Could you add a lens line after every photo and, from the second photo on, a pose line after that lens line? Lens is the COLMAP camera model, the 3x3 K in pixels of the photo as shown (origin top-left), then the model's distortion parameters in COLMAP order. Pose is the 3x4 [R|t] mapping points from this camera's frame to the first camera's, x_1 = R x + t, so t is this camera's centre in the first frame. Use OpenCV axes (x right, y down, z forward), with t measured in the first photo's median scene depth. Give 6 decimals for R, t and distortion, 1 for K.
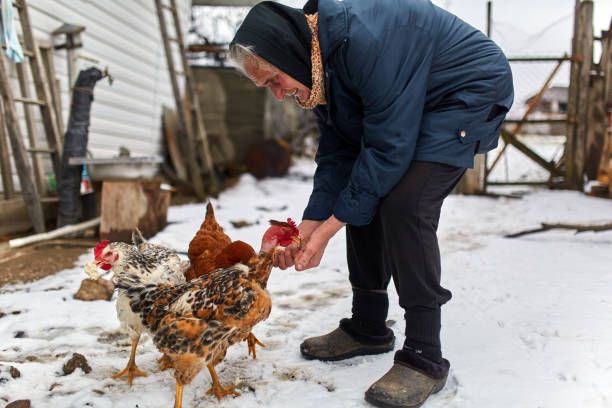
lens RADIAL K [[588.7, 0, 302.1], [0, 588.7, 194.9], [0, 0, 1]] dist [-0.025666, 0.000000]
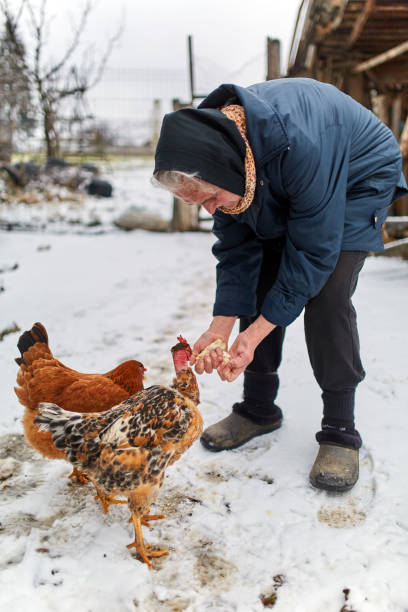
lens RADIAL K [[588.7, 0, 200.1], [0, 588.7, 304.7], [0, 0, 1]] dist [-0.025666, 0.000000]
pose [[0.910339, -0.124186, 0.394792, -0.290015], [0.065926, 0.985251, 0.157904, -0.094492], [-0.408579, -0.117719, 0.905100, 0.113061]]
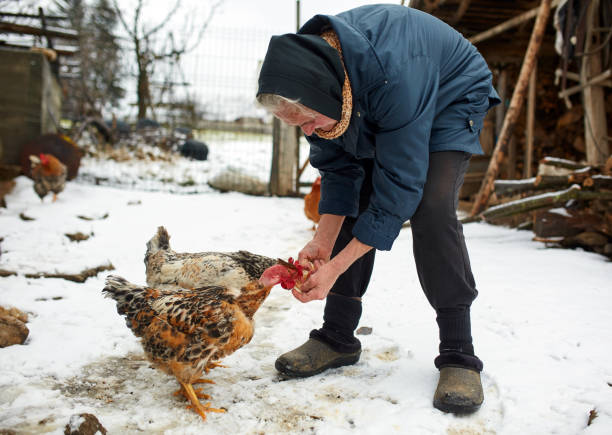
lens RADIAL K [[626.7, 0, 324.2], [0, 626.7, 213.6], [0, 0, 1]] dist [-0.026029, 0.000000]
pose [[0.887766, -0.031126, 0.459241, -0.351361], [0.018493, 0.999317, 0.031981, -0.008801], [-0.459923, -0.019899, 0.887736, 0.101089]]
